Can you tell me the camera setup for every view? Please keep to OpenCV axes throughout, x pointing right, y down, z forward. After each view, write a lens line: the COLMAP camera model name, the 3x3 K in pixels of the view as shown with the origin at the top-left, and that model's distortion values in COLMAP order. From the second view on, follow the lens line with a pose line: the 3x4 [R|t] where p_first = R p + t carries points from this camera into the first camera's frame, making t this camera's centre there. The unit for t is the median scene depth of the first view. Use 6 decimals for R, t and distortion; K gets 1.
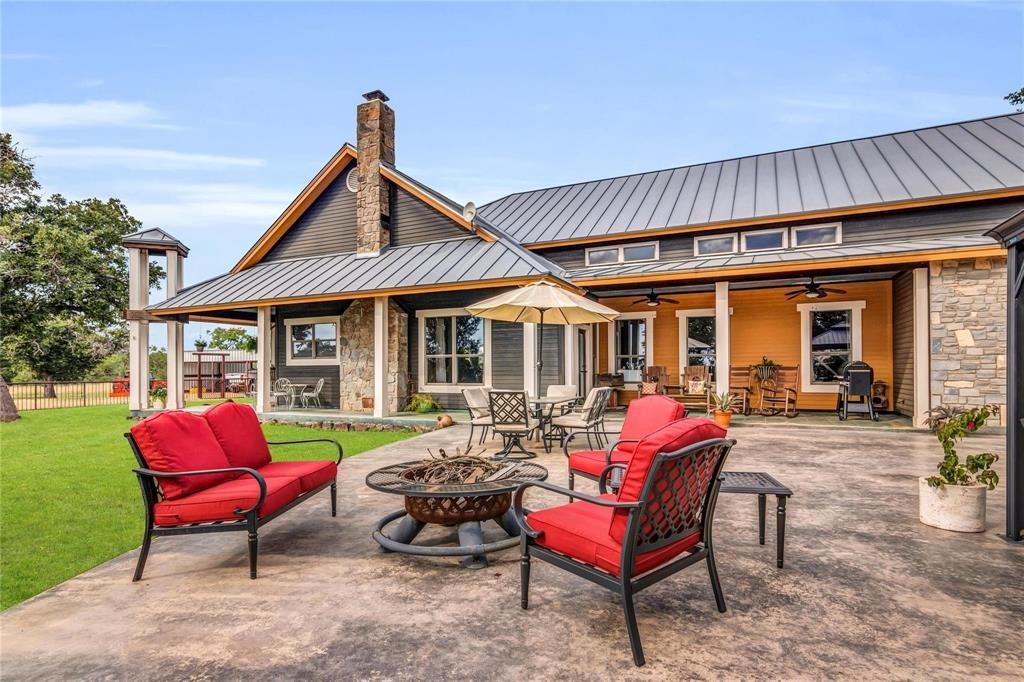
lens RADIAL K [[515.2, 0, 512.1], [0, 515.2, 372.3], [0, 0, 1]] dist [-0.000444, -0.000020]
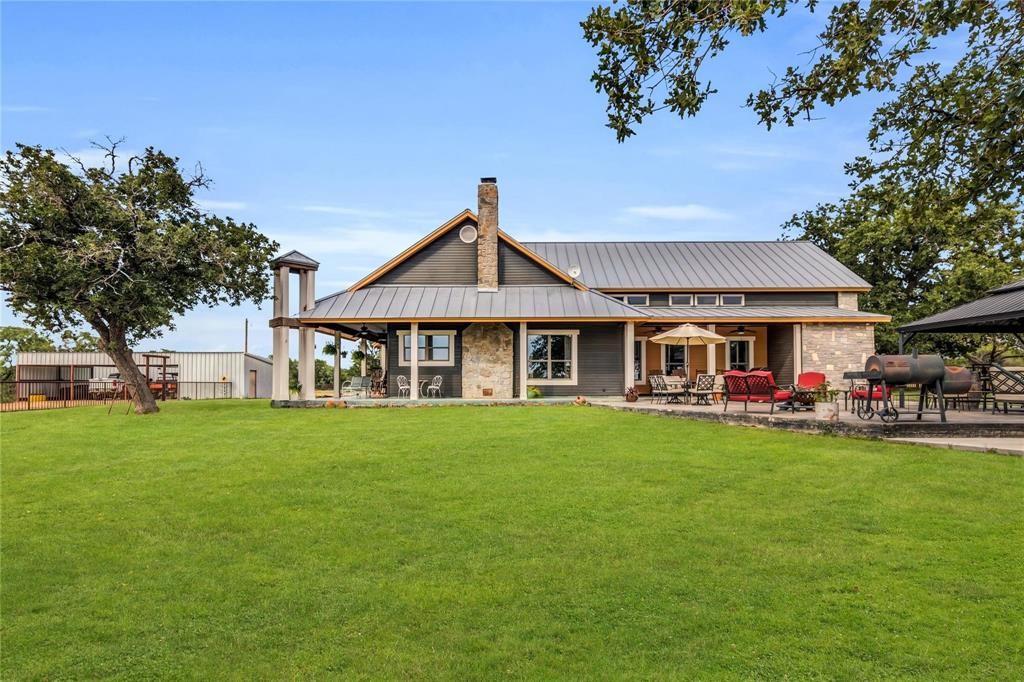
lens RADIAL K [[515.2, 0, 512.1], [0, 515.2, 372.3], [0, 0, 1]] dist [-0.000444, -0.000020]
pose [[0.917626, 0.013082, 0.397229, -0.777611], [-0.002640, 0.999637, -0.026822, 0.041168], [-0.397436, 0.023564, 0.917327, -0.339861]]
